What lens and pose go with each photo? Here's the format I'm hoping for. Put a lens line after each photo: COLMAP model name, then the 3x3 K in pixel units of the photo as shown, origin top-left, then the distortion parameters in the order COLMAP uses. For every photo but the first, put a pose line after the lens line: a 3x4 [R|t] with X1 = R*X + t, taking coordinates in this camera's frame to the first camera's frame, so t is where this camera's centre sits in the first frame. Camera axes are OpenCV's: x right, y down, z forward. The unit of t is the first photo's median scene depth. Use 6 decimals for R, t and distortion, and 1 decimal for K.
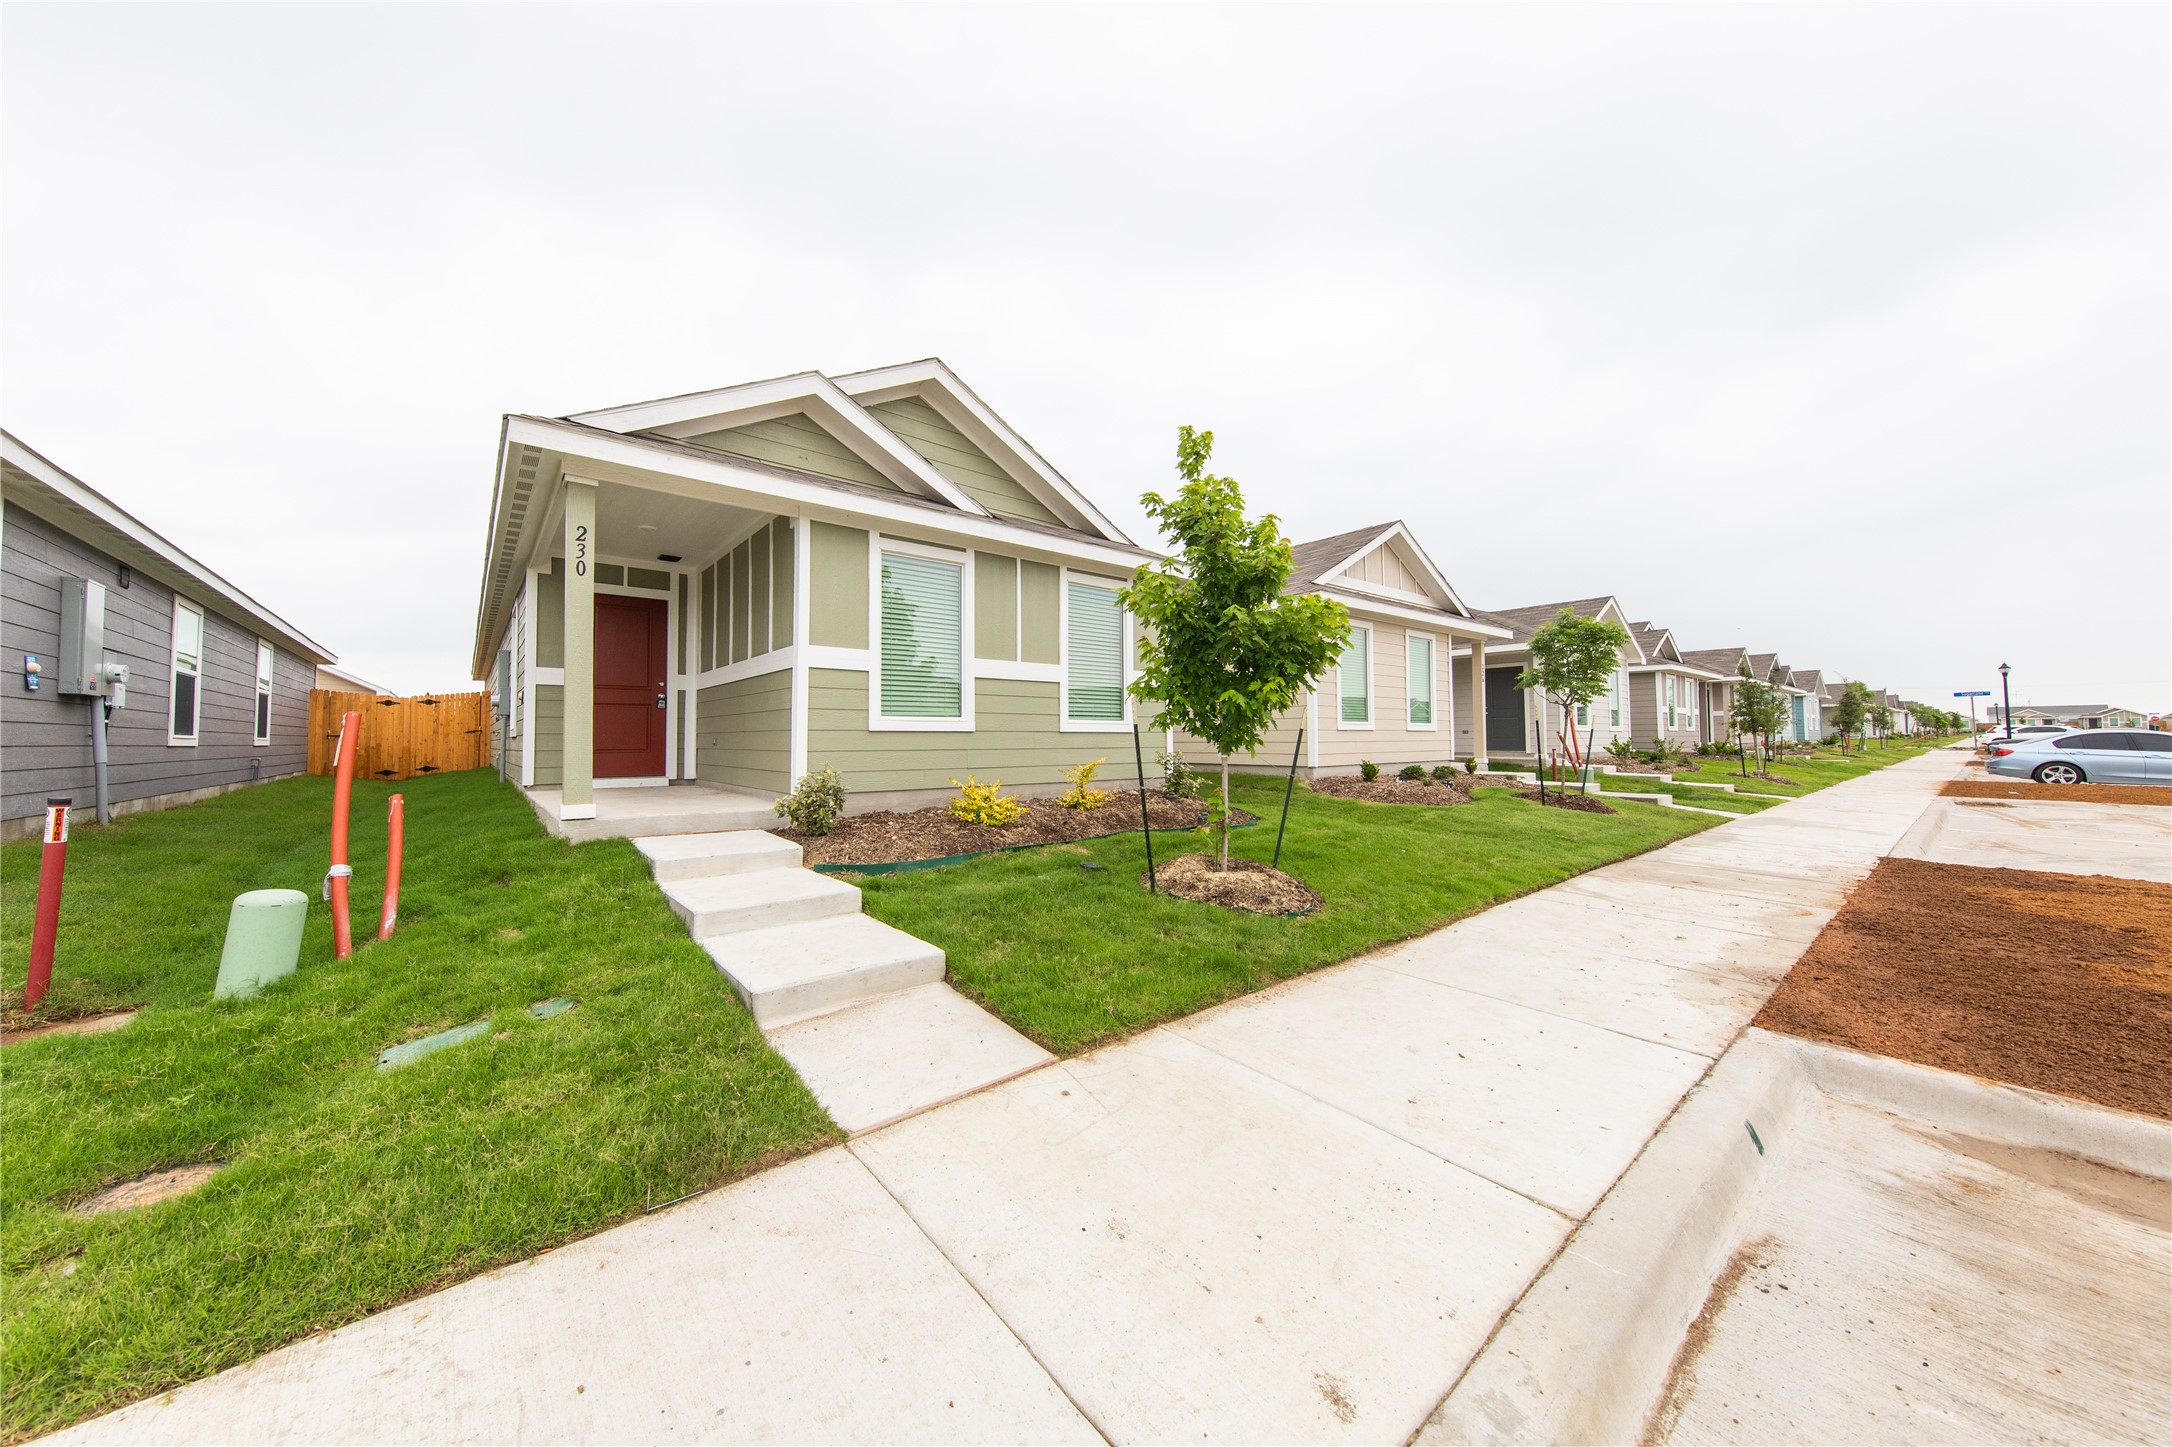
lens RADIAL K [[854.0, 0, 1094.3], [0, 854.0, 697.2], [0, 0, 1]] dist [0.007828, -0.000209]
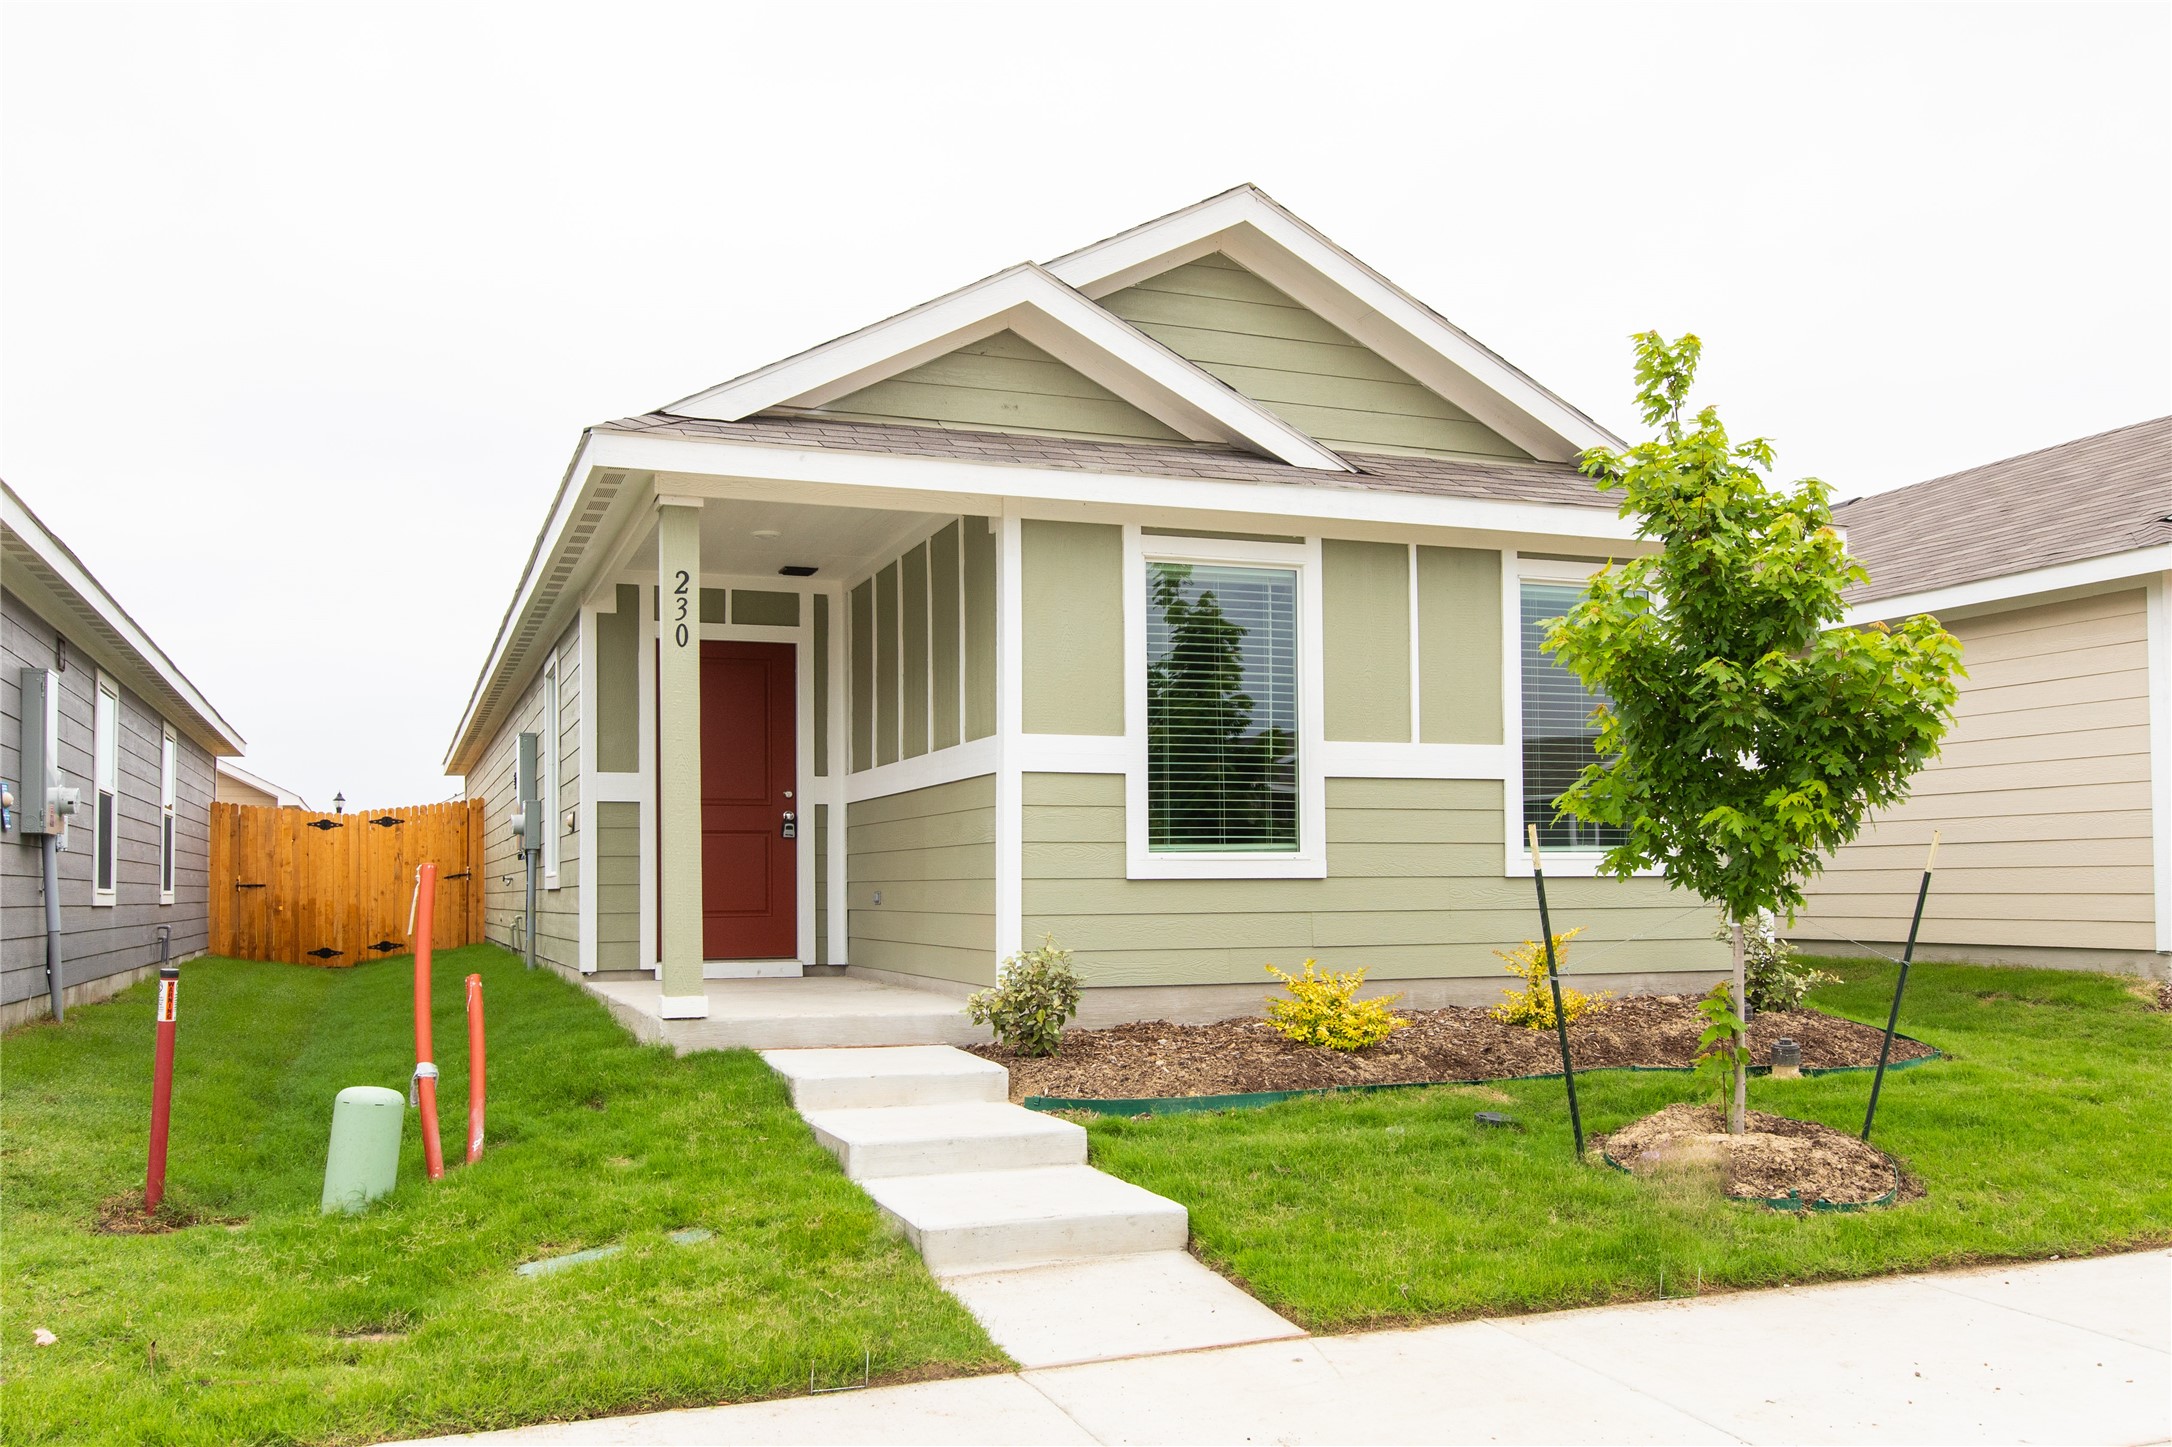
lens RADIAL K [[2767.0, 0, 1329.6], [0, 2767.0, 726.3], [0, 0, 1]] dist [0.010325, 0.026013]
pose [[0.966212, -0.016863, -0.257195, 0.371794], [0.015938, 0.999857, -0.005680, -0.053929], [0.257254, 0.001388, 0.966343, -0.808672]]
